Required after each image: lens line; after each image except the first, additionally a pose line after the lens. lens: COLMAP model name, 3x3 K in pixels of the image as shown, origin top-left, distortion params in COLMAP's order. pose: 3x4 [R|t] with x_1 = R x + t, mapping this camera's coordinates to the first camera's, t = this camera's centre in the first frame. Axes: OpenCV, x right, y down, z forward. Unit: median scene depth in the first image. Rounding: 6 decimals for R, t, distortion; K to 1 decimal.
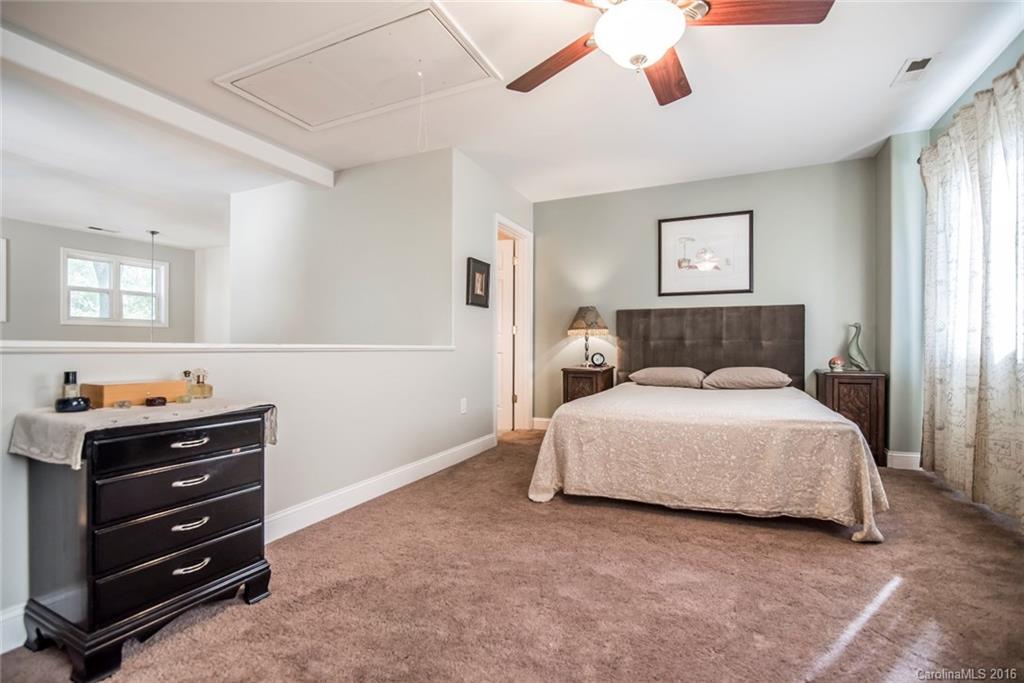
lens RADIAL K [[480.3, 0, 515.4], [0, 480.3, 344.5], [0, 0, 1]] dist [-0.015932, -0.000475]
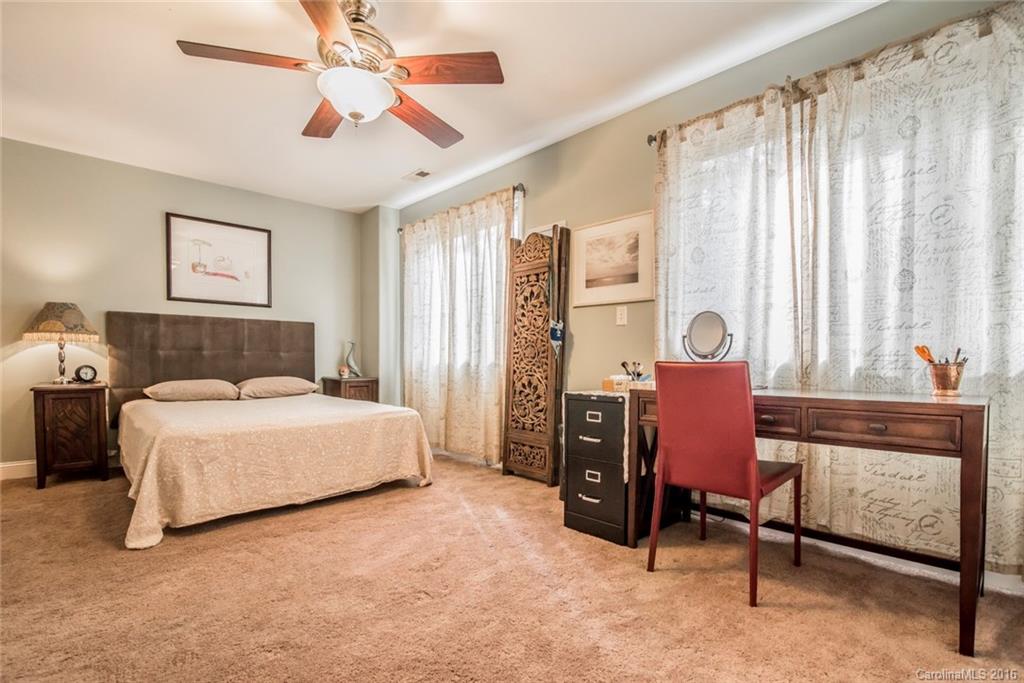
lens RADIAL K [[480.3, 0, 532.8], [0, 480.3, 373.1], [0, 0, 1]] dist [-0.015932, -0.000475]
pose [[0.352349, -0.025278, 0.935527, -0.431324], [-0.009511, 0.999487, 0.030588, 0.000046], [-0.935820, -0.019676, 0.351928, 0.097168]]
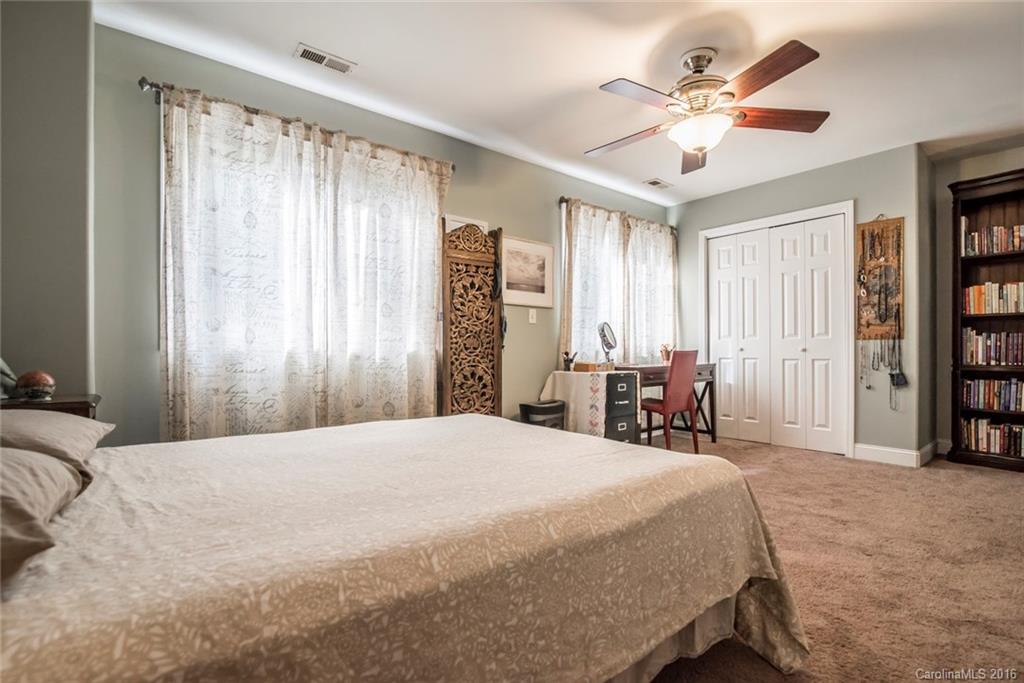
lens RADIAL K [[480.3, 0, 511.6], [0, 480.3, 345.6], [0, 0, 1]] dist [-0.015932, -0.000475]
pose [[-0.900380, 0.000085, 0.435105, 0.080830], [-0.004510, 0.999944, -0.009528, 0.002409], [-0.435082, -0.010541, -0.900329, 1.544072]]
